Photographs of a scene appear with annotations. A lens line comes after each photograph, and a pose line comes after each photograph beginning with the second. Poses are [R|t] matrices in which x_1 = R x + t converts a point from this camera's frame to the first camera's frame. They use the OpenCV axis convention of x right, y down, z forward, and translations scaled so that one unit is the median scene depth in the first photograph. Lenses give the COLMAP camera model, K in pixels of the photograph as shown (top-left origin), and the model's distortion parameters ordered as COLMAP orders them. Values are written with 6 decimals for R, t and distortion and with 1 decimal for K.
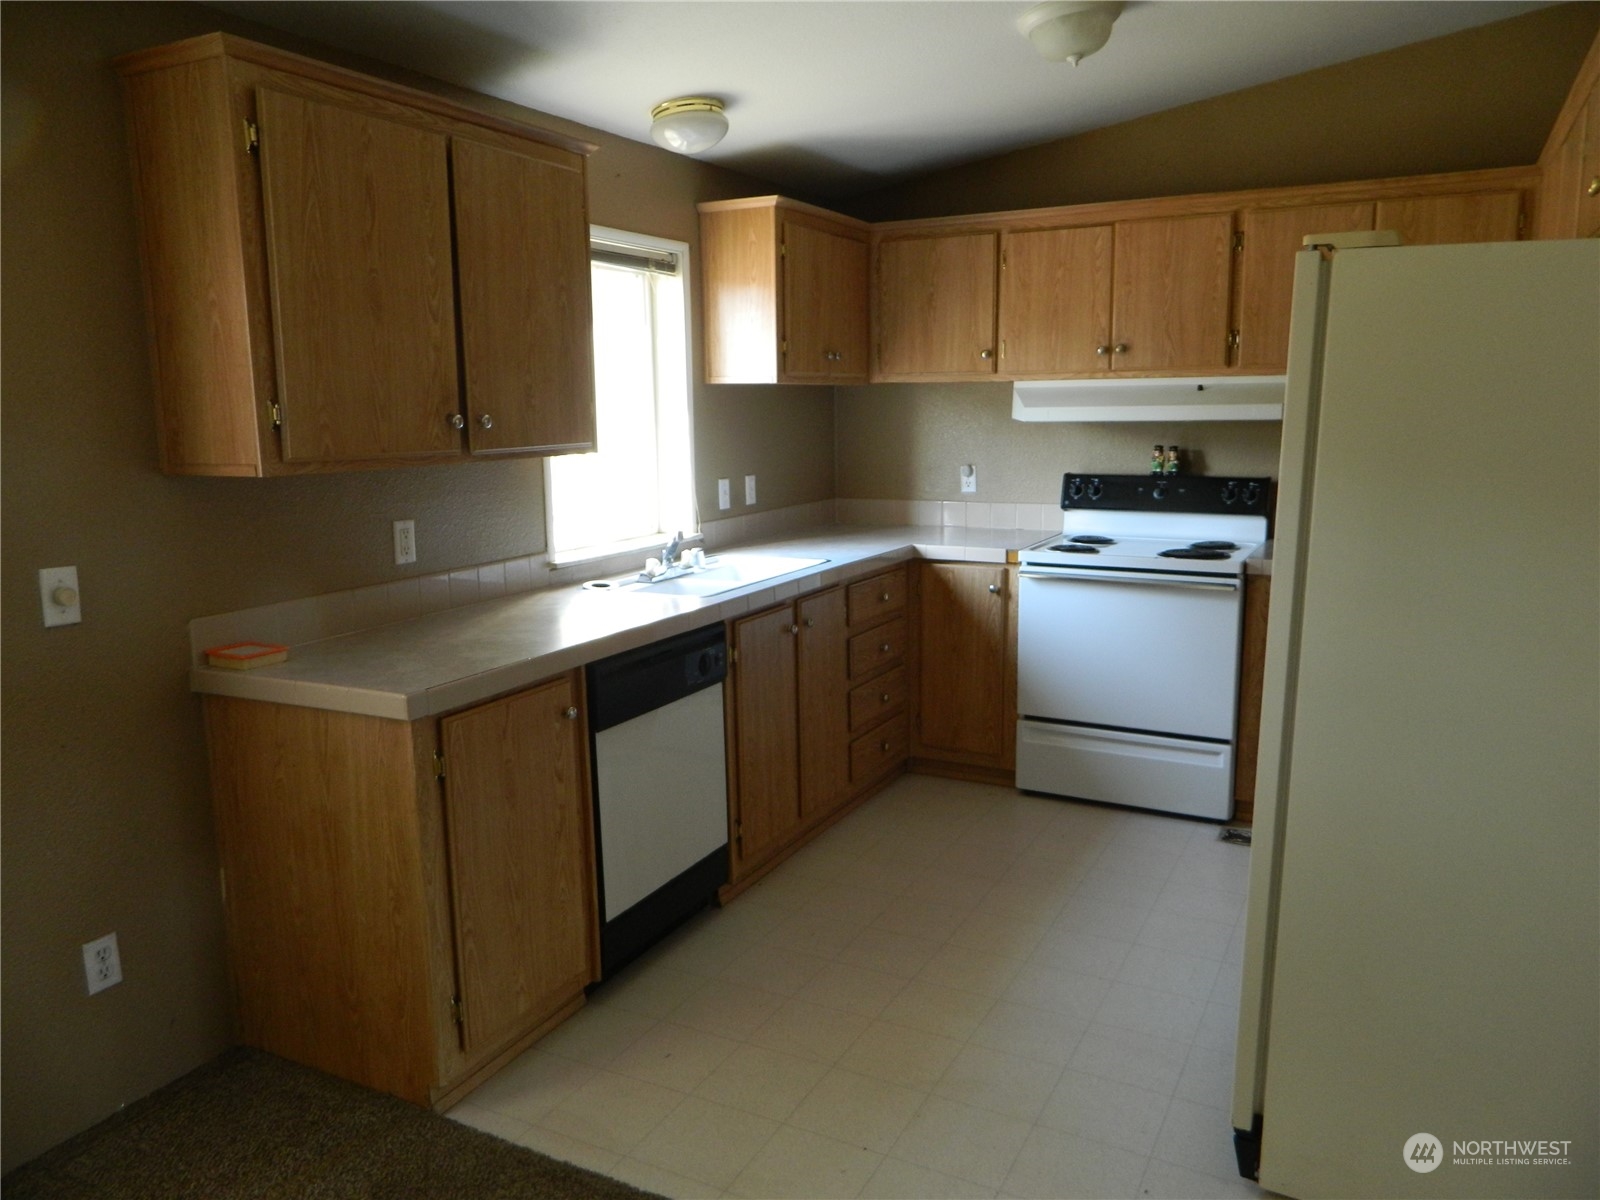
lens RADIAL K [[1163.6, 0, 799.7], [0, 1163.6, 600.8], [0, 0, 1]] dist [-0.000495, -0.009584]
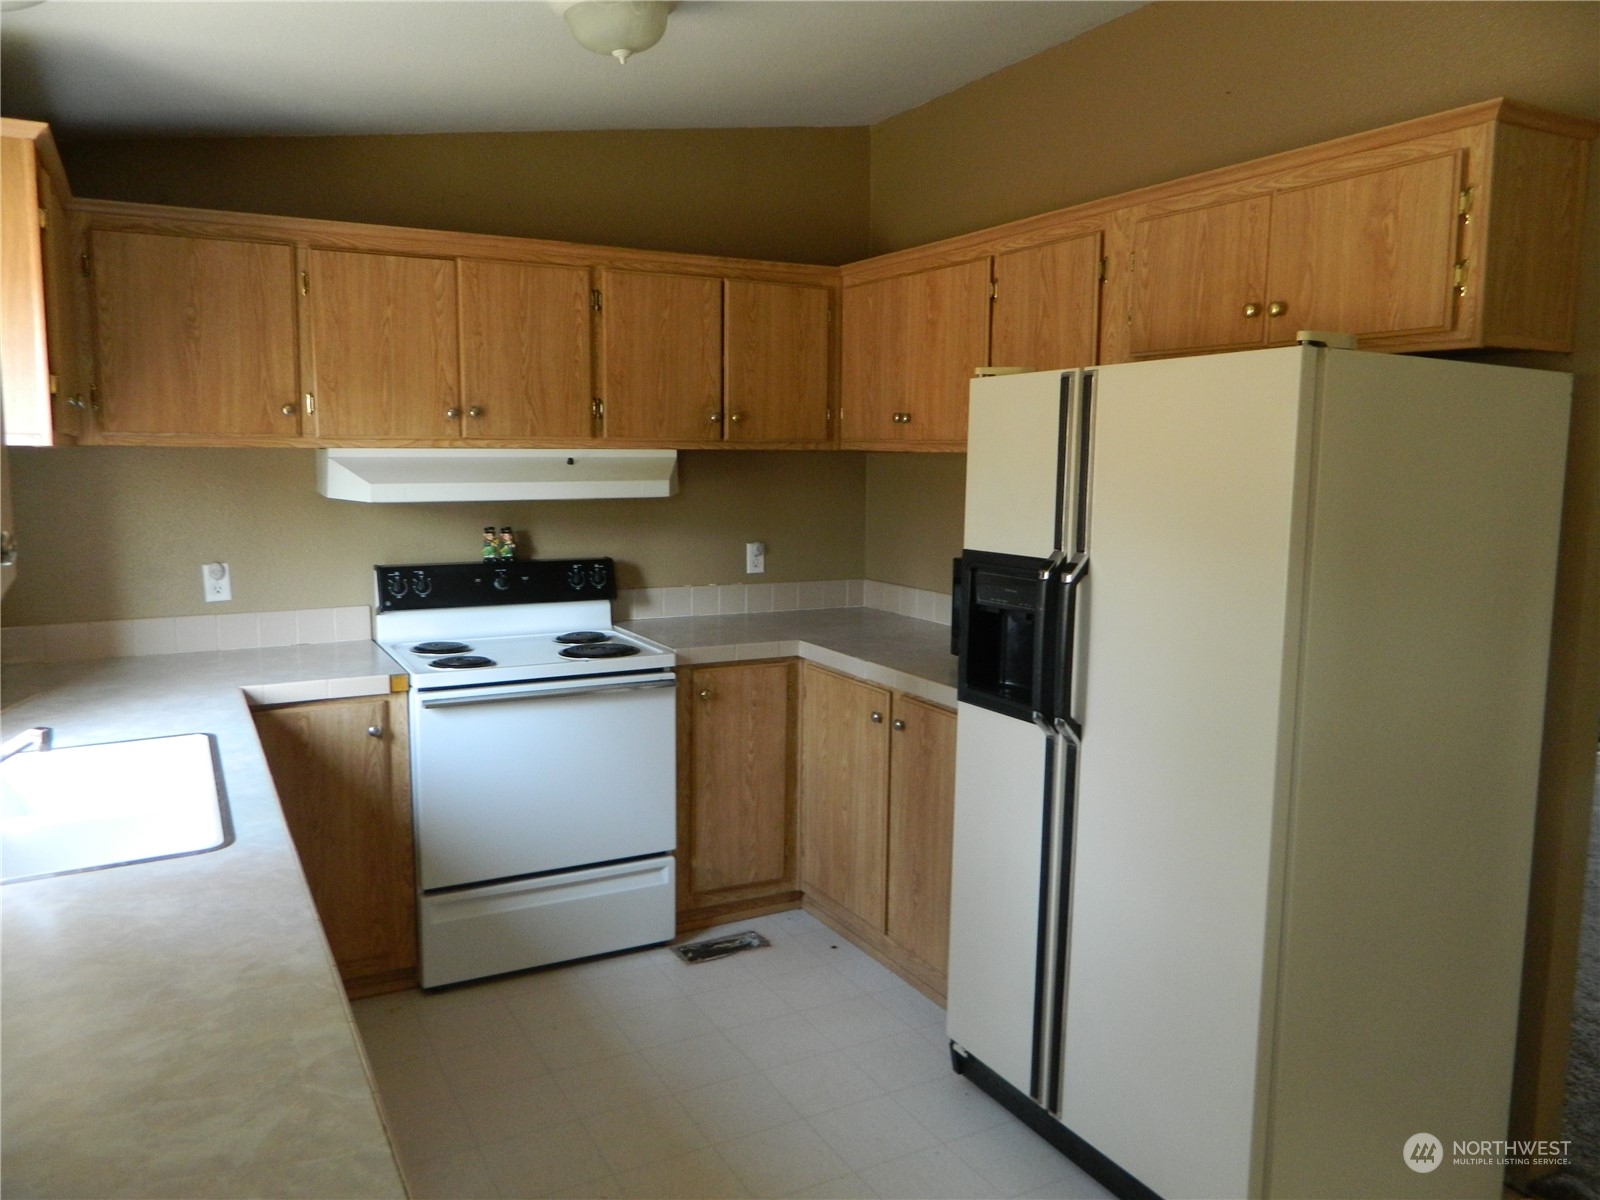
lens RADIAL K [[1163.6, 0, 798.2], [0, 1163.6, 600.7], [0, 0, 1]] dist [-0.000495, -0.009584]
pose [[0.556697, -0.088505, 0.825987, -0.280927], [0.128948, 0.991463, 0.019328, -0.071286], [-0.820646, 0.095750, 0.563357, 0.362227]]
